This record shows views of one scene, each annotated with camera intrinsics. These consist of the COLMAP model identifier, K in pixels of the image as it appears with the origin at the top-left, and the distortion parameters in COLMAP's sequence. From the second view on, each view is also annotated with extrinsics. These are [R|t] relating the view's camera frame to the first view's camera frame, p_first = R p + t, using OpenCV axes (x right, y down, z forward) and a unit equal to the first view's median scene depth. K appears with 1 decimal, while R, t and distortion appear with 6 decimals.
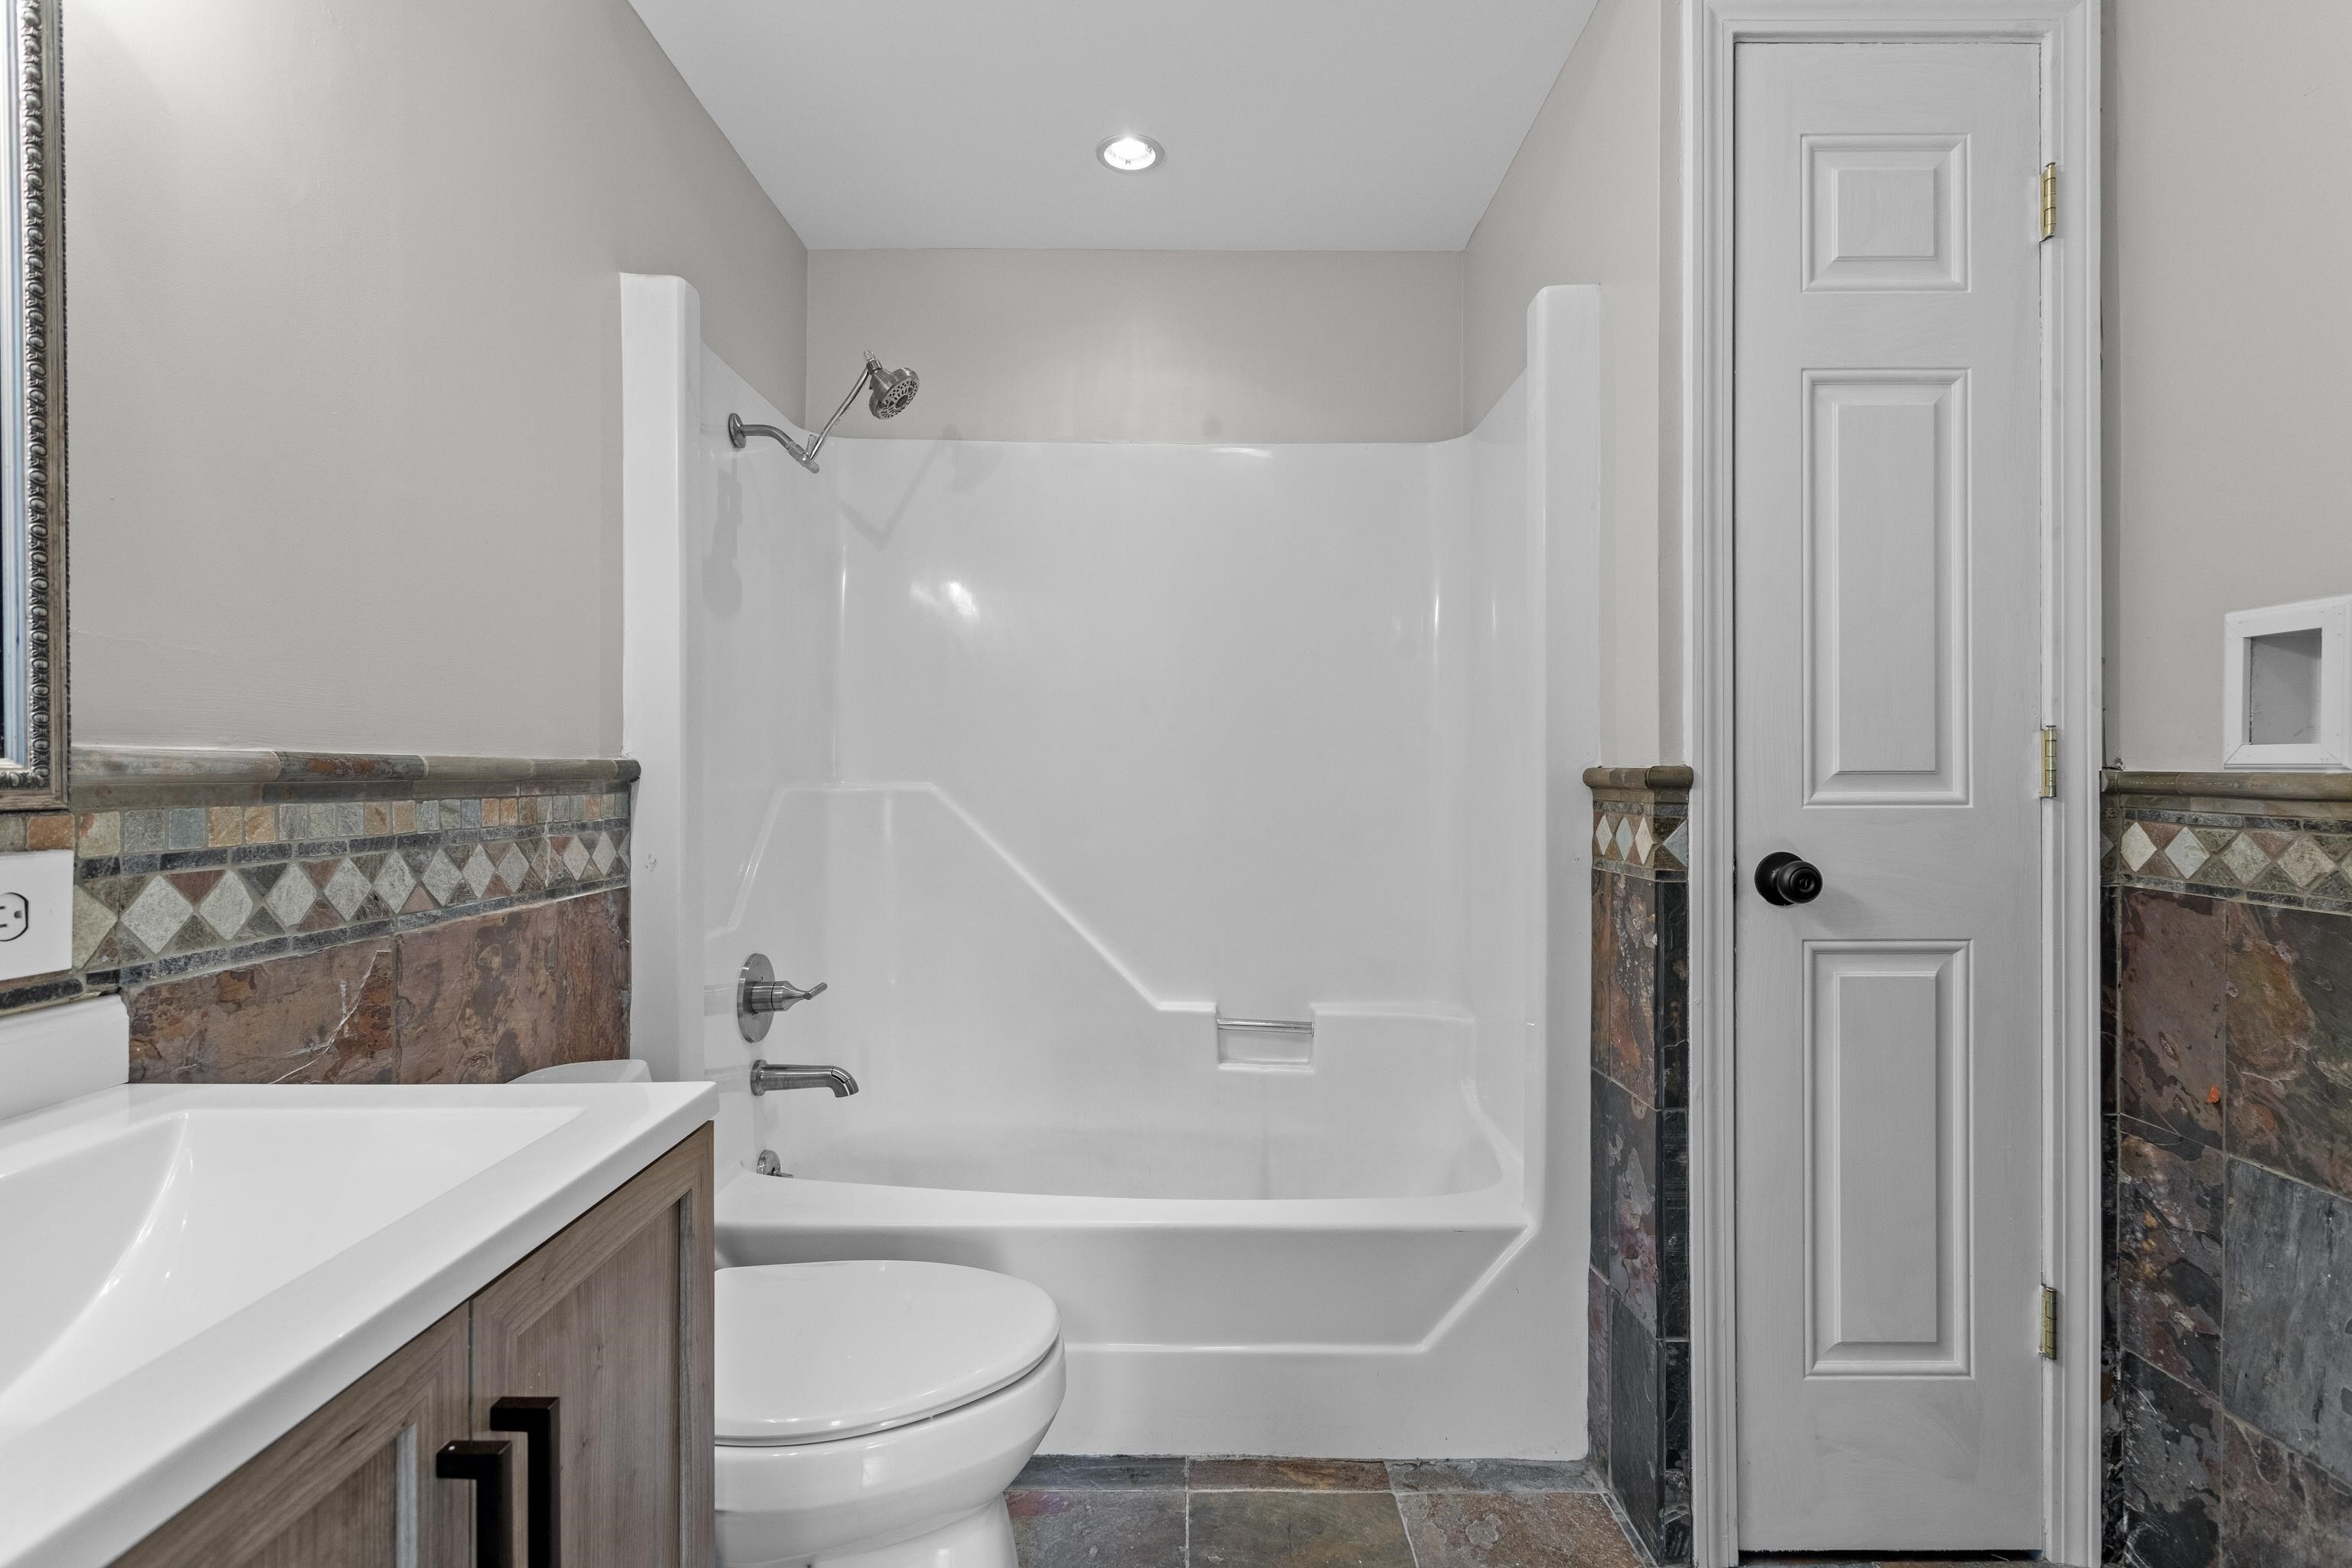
lens RADIAL K [[1116.5, 0, 1171.5], [0, 1116.5, 784.1], [0, 0, 1]] dist [-0.000727, 0.001596]
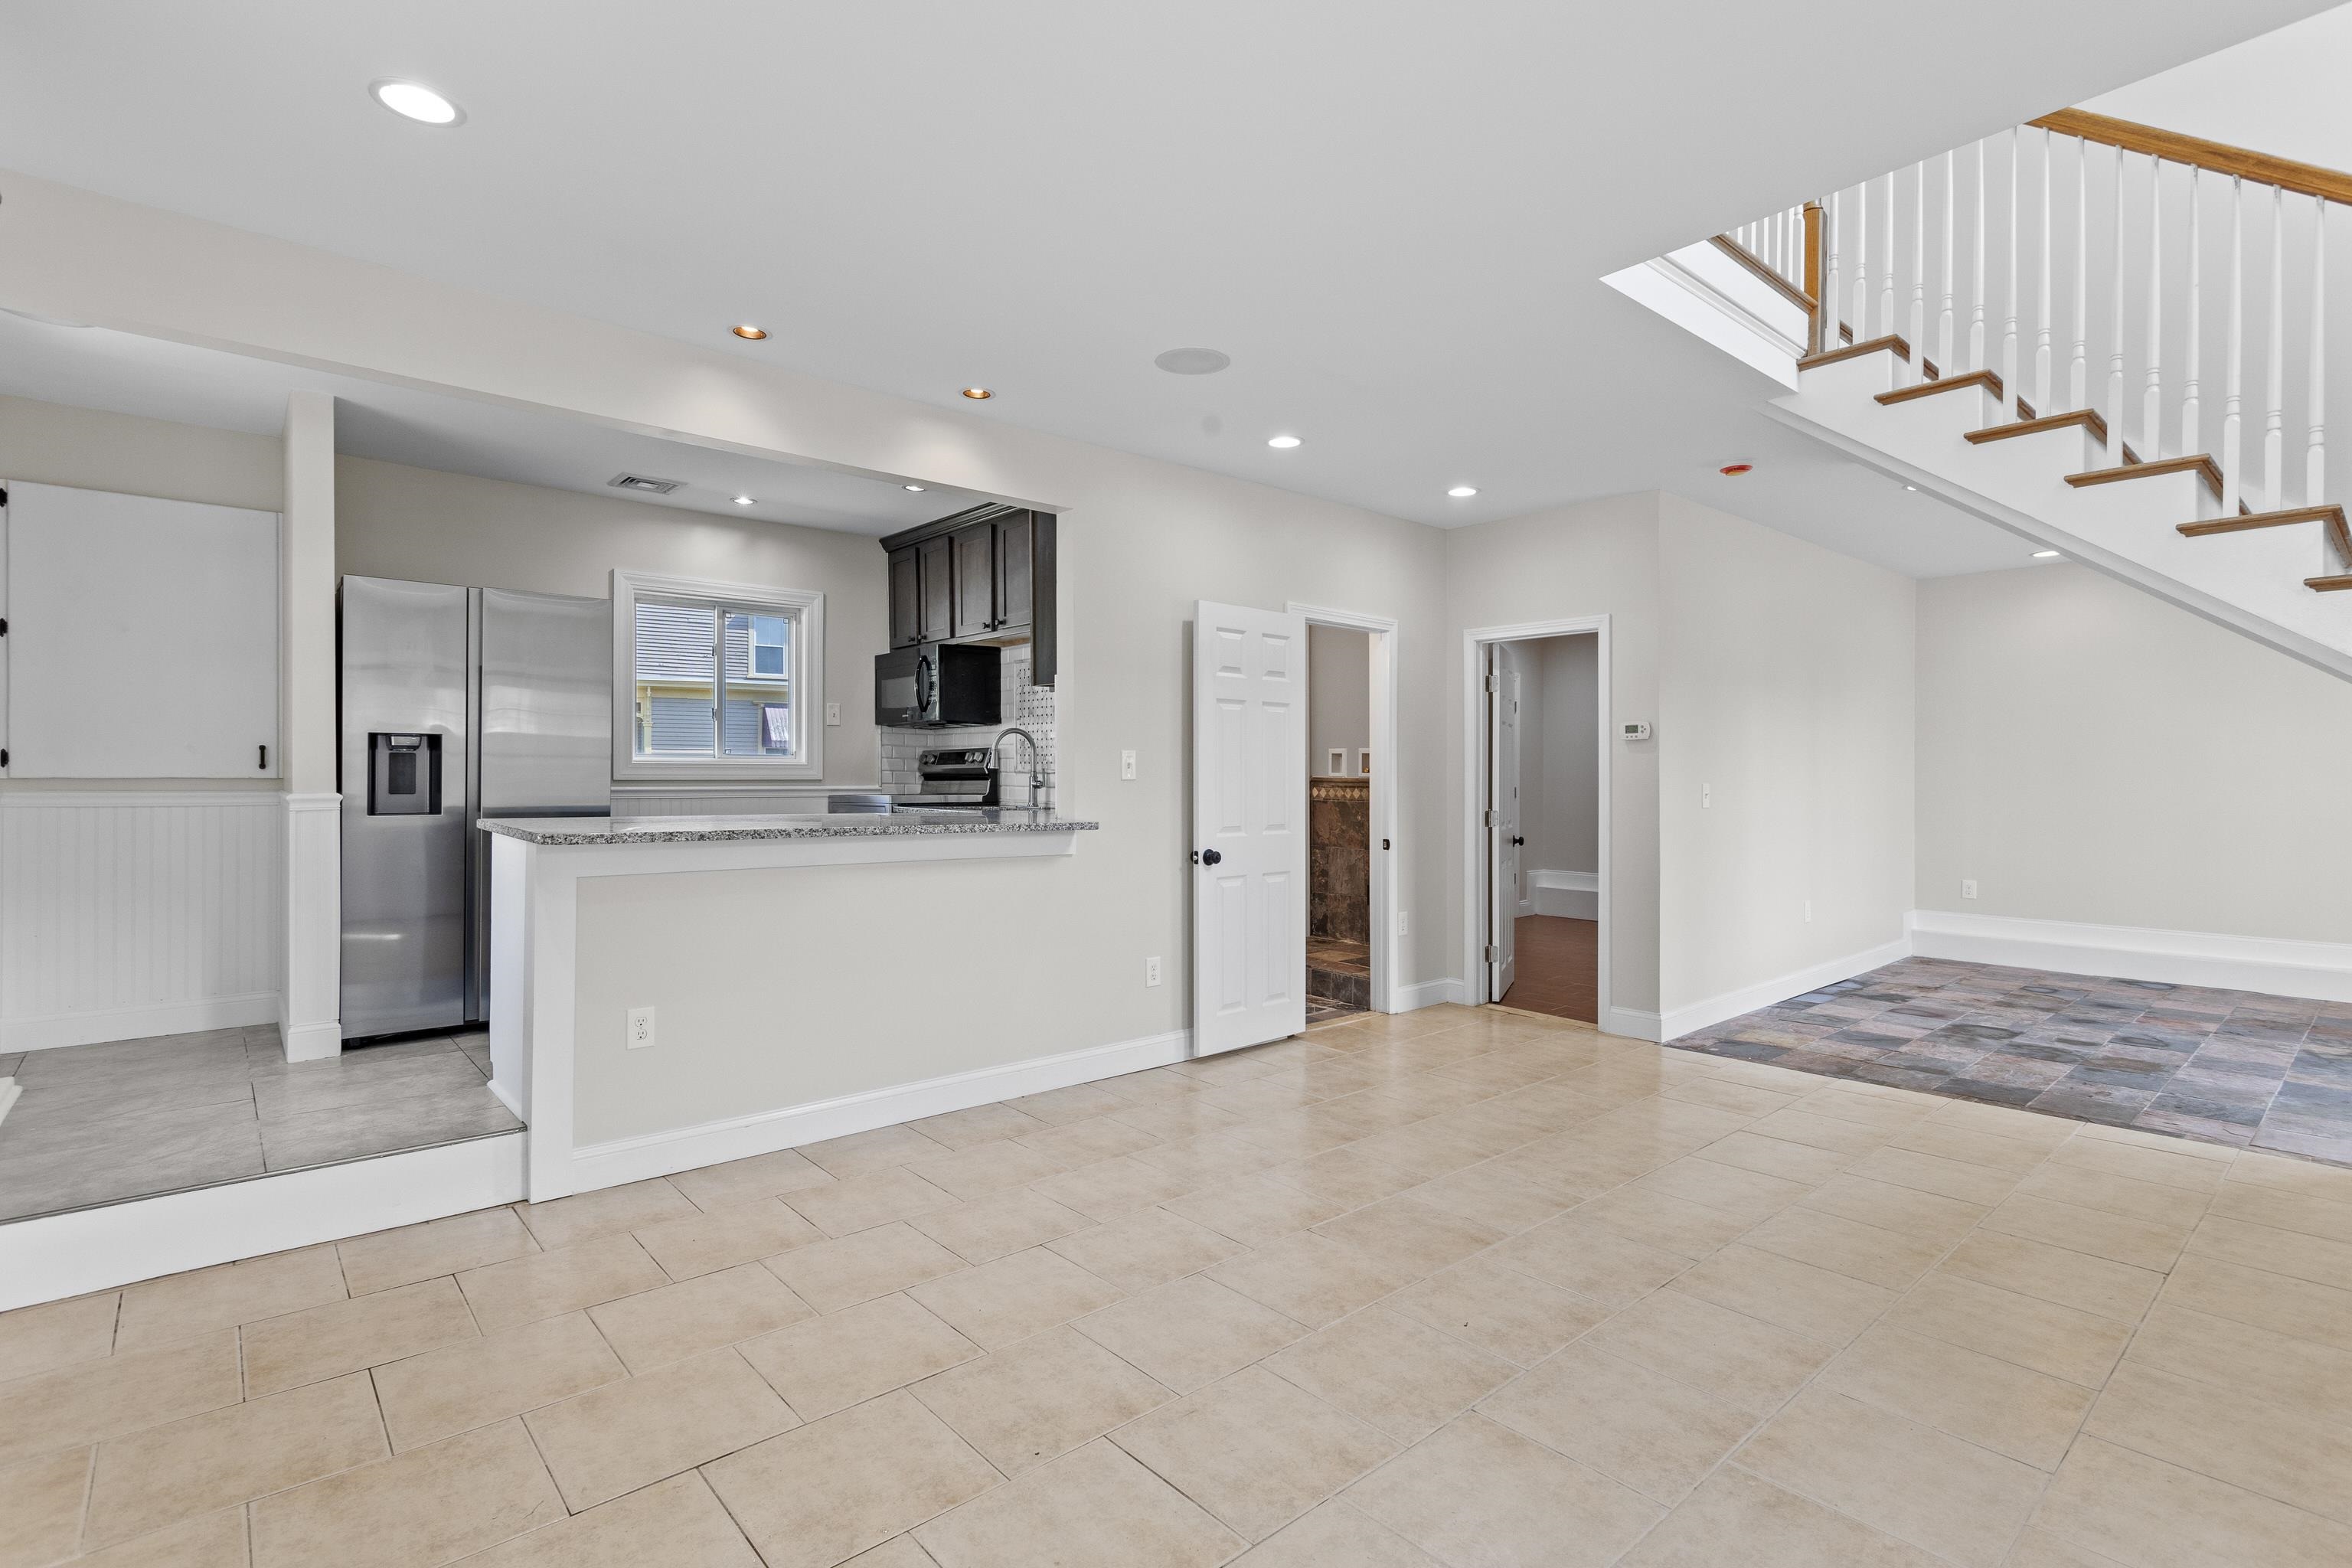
lens RADIAL K [[1116.5, 0, 1192.0], [0, 1116.5, 787.2], [0, 0, 1]] dist [-0.000727, 0.001596]
pose [[0.755376, -0.008303, 0.655239, -2.810320], [-0.000611, 0.999910, 0.013375, -0.032554], [-0.655291, -0.010504, 0.755303, -2.402796]]
